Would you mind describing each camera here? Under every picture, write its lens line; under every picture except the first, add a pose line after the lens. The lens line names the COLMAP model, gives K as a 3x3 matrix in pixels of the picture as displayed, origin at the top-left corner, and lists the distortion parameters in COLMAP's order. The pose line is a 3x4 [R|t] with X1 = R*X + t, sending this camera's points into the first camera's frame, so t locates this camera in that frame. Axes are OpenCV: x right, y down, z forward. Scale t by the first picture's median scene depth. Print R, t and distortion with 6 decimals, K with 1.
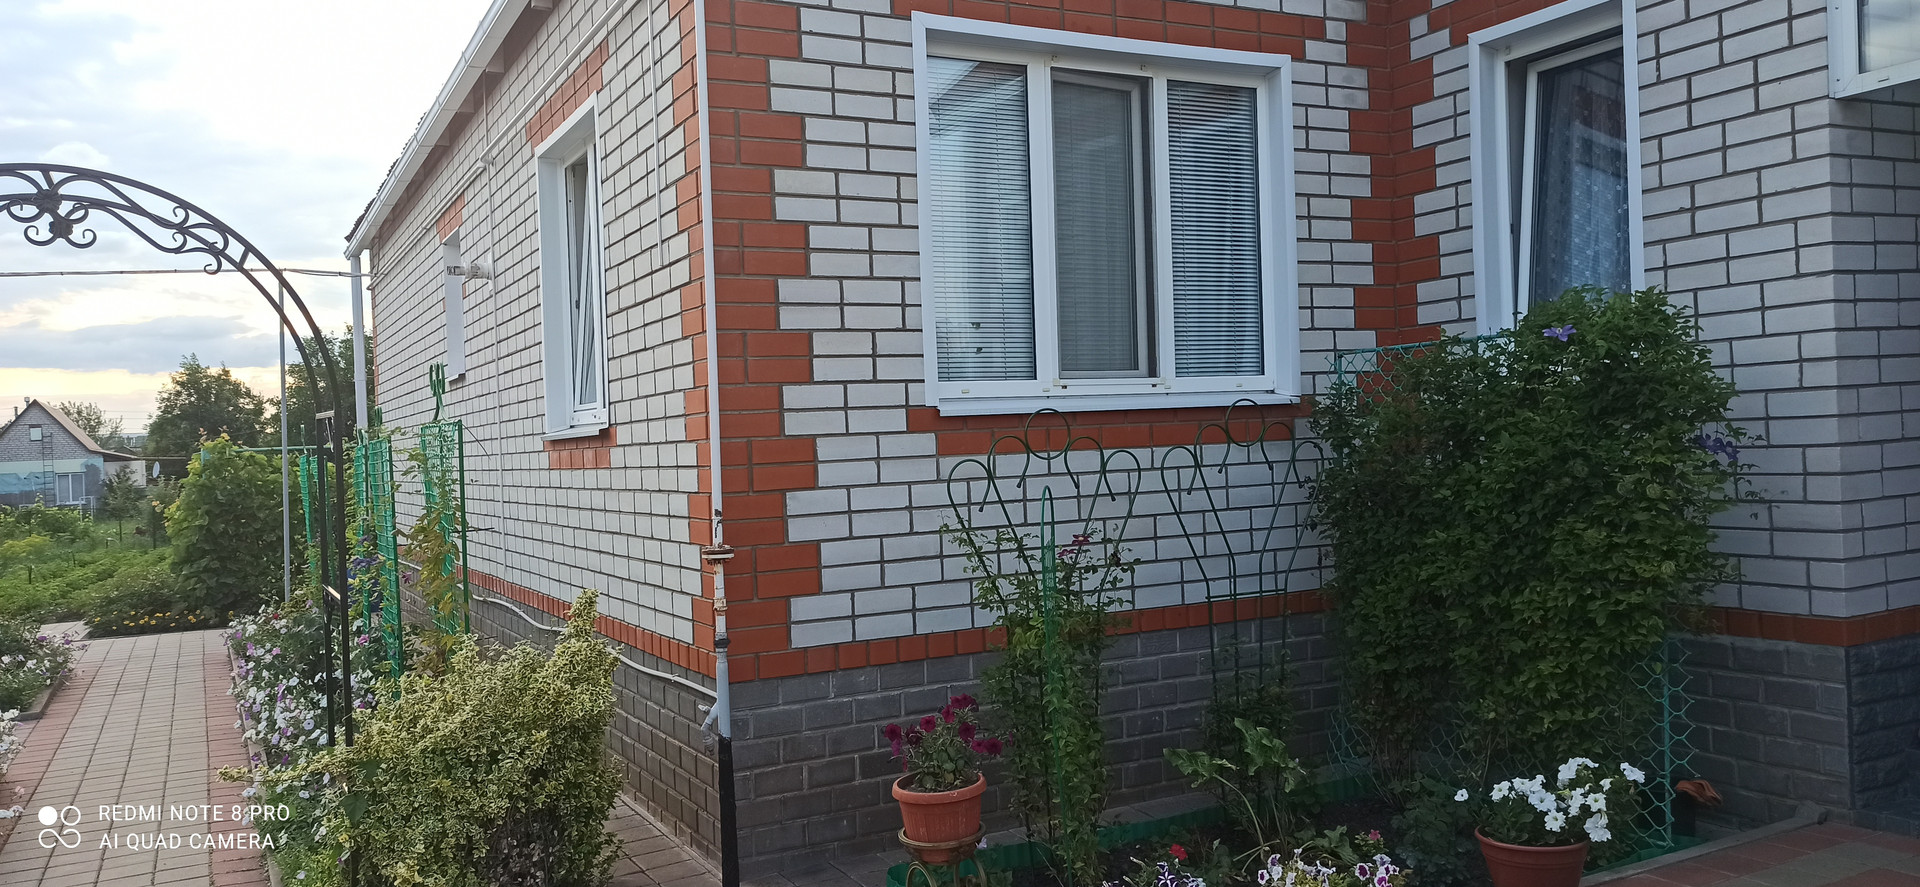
lens RADIAL K [[1405.6, 0, 958.9], [0, 1405.6, 417.1], [0, 0, 1]] dist [0.079526, -0.100964]
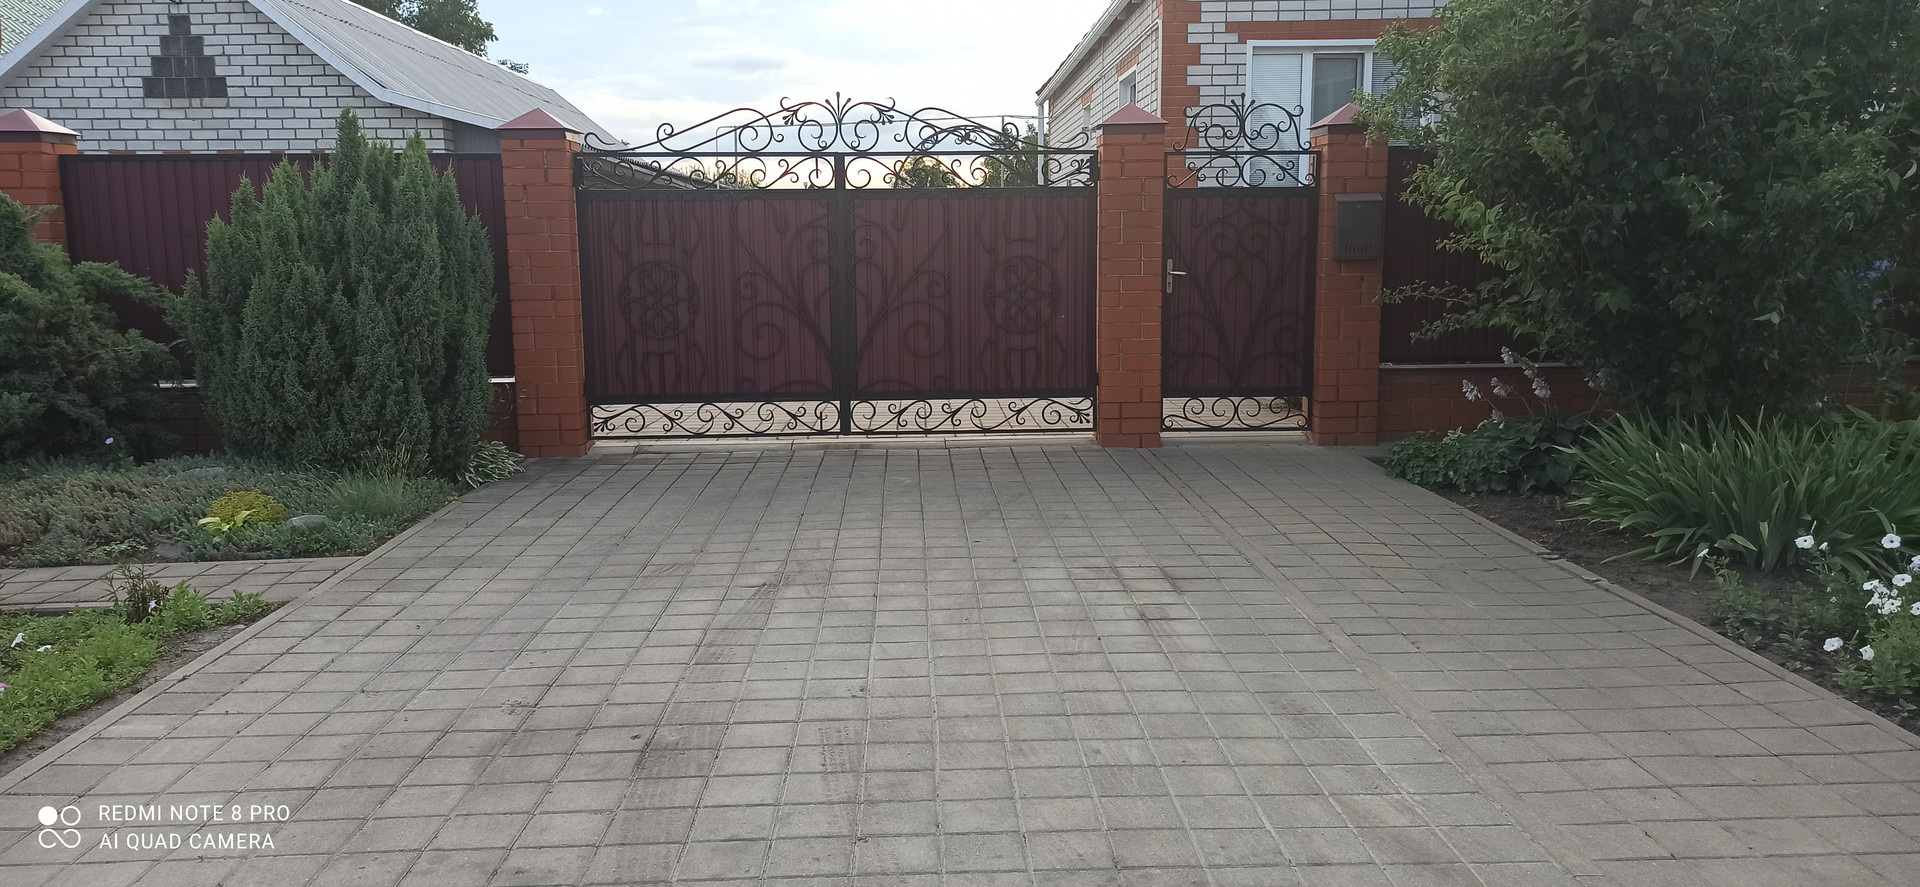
lens RADIAL K [[1405.6, 0, 958.9], [0, 1405.6, 417.1], [0, 0, 1]] dist [0.079526, -0.100964]
pose [[0.898935, 0.082406, -0.430262, 0.658526], [-0.018680, 0.988466, 0.150289, 0.011485], [0.437684, -0.127063, 0.890106, -1.598149]]
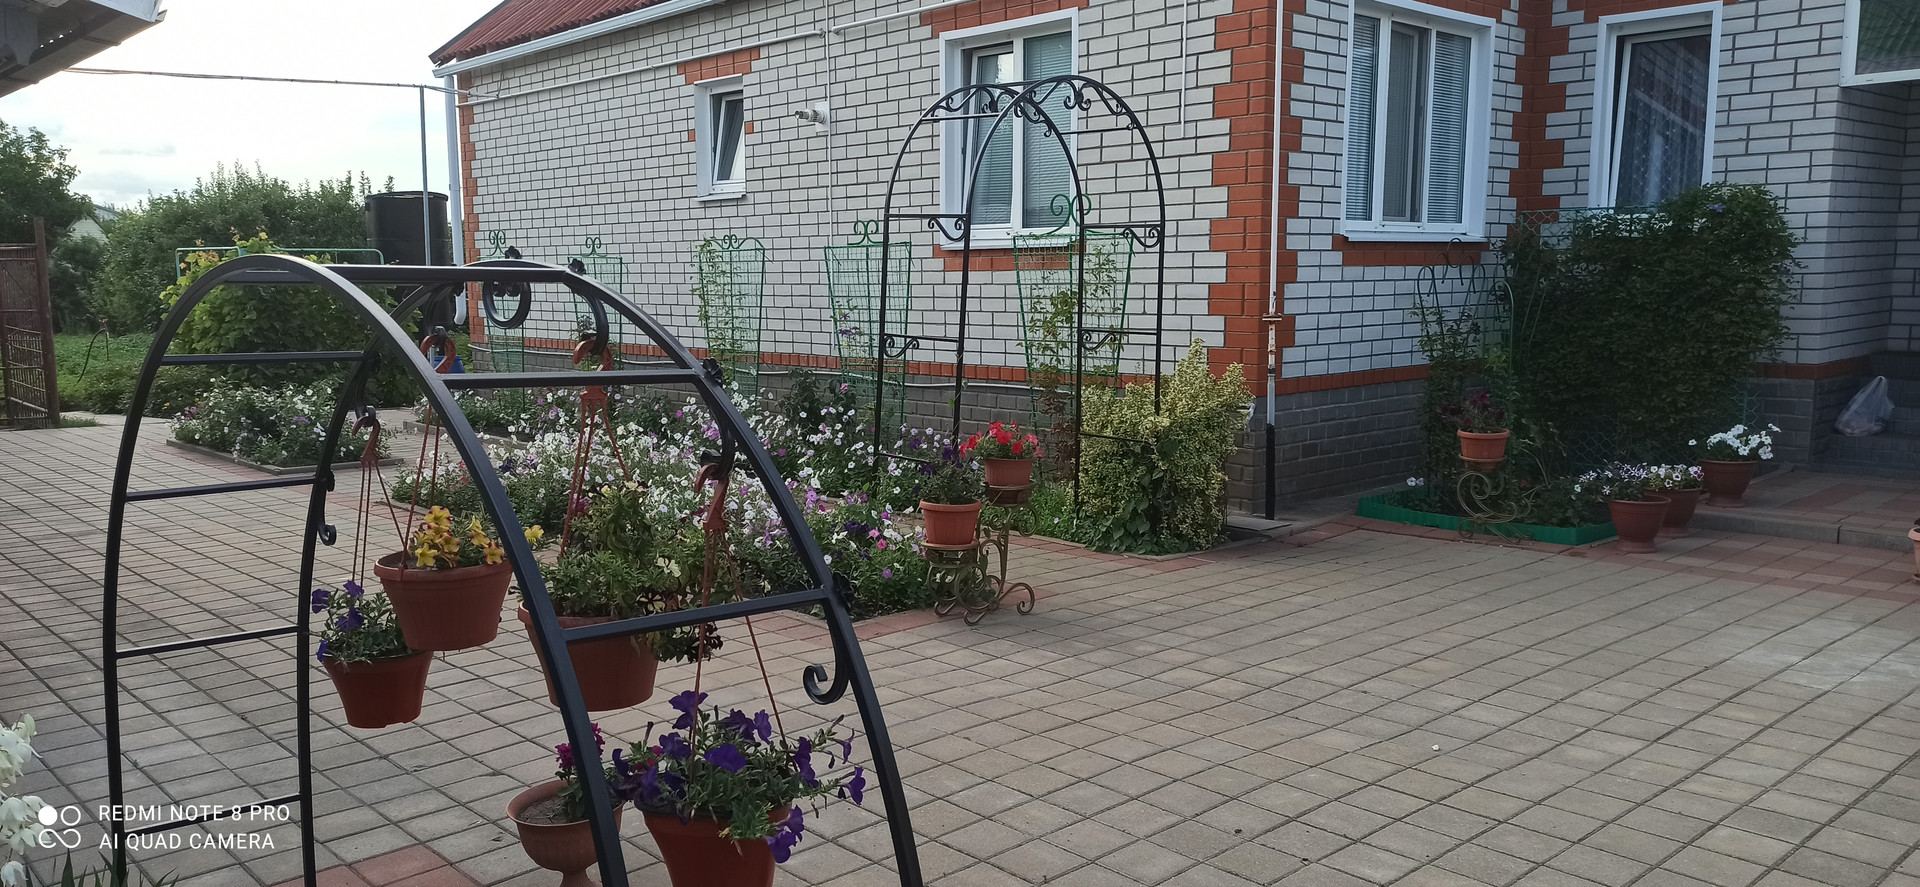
lens RADIAL K [[1405.6, 0, 958.9], [0, 1405.6, 417.1], [0, 0, 1]] dist [0.079526, -0.100964]
pose [[0.965012, 0.006932, 0.262113, -0.883534], [-0.036354, 0.993533, 0.107567, 0.042230], [-0.259672, -0.113332, 0.959024, -0.484671]]
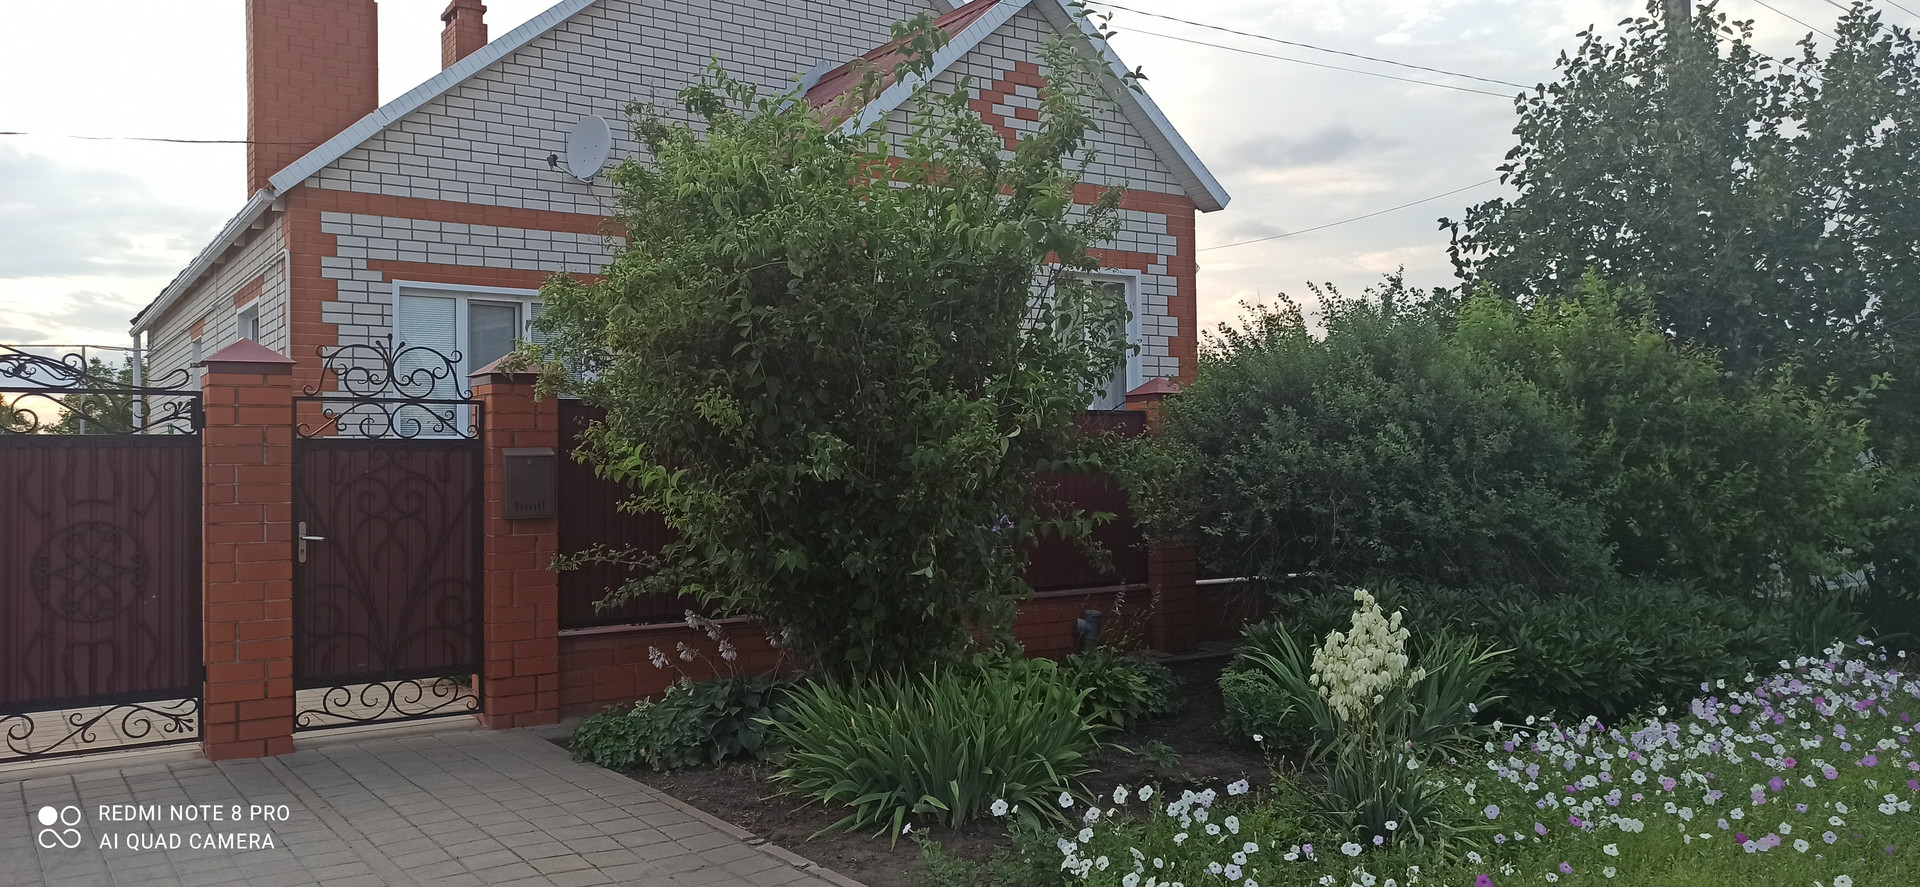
lens RADIAL K [[1371.1, 0, 987.5], [0, 1371.1, 464.1], [0, 0, 1]] dist [0.068680, -0.091487]
pose [[0.988667, 0.025170, 0.148001, 0.616111], [-0.025082, 0.999682, -0.002465, 0.001150], [-0.148016, -0.001275, 0.988984, -1.438384]]
